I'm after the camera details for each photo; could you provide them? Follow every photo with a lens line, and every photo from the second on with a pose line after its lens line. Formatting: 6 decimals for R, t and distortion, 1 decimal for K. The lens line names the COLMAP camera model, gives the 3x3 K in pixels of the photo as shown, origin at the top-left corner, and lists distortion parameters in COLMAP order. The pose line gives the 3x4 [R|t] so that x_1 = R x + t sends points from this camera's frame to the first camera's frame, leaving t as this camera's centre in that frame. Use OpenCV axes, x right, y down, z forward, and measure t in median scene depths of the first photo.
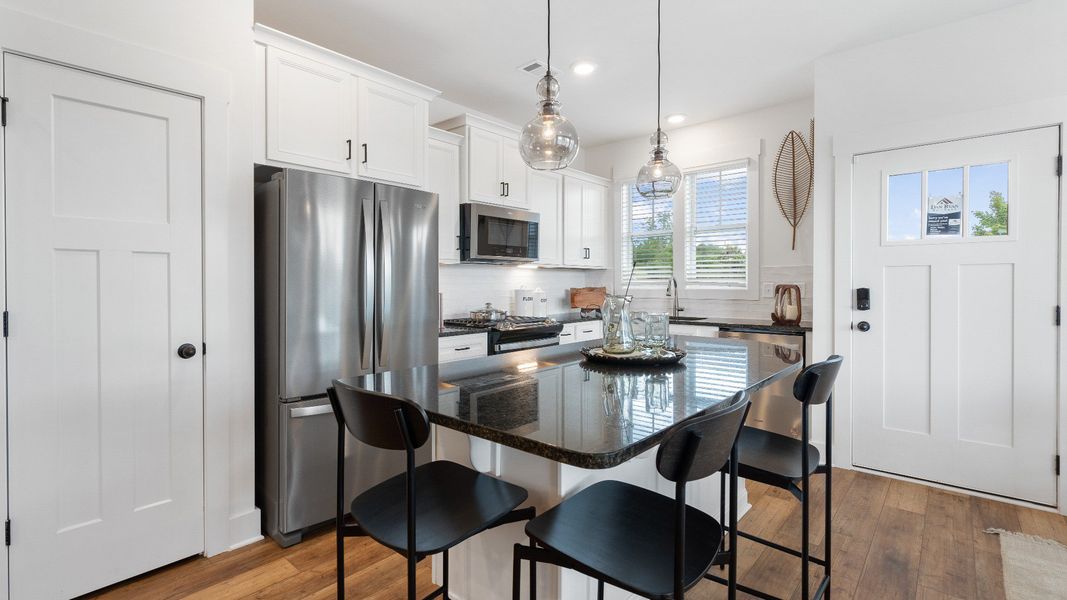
lens RADIAL K [[490.1, 0, 499.4], [0, 490.1, 289.3], [0, 0, 1]] dist [-0.002942, -0.000661]
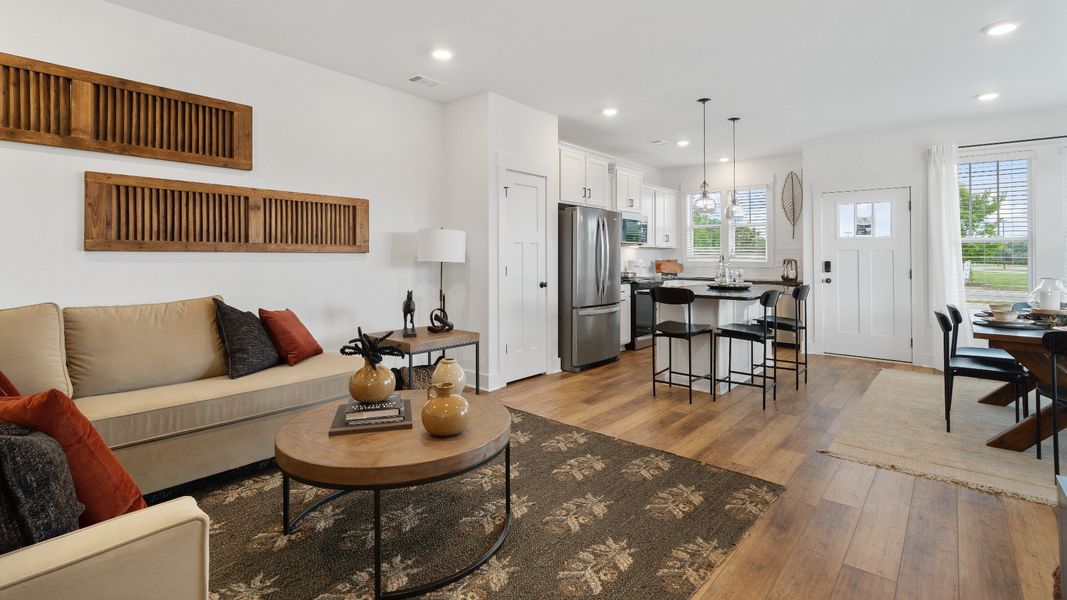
lens RADIAL K [[488.3, 0, 530.7], [0, 488.3, 242.6], [0, 0, 1]] dist [-0.009830, 0.000527]
pose [[0.999075, 0.010292, 0.041749, -0.460018], [-0.008600, 0.999142, -0.040504, 0.011312], [-0.042130, 0.040108, 0.998307, -0.784221]]
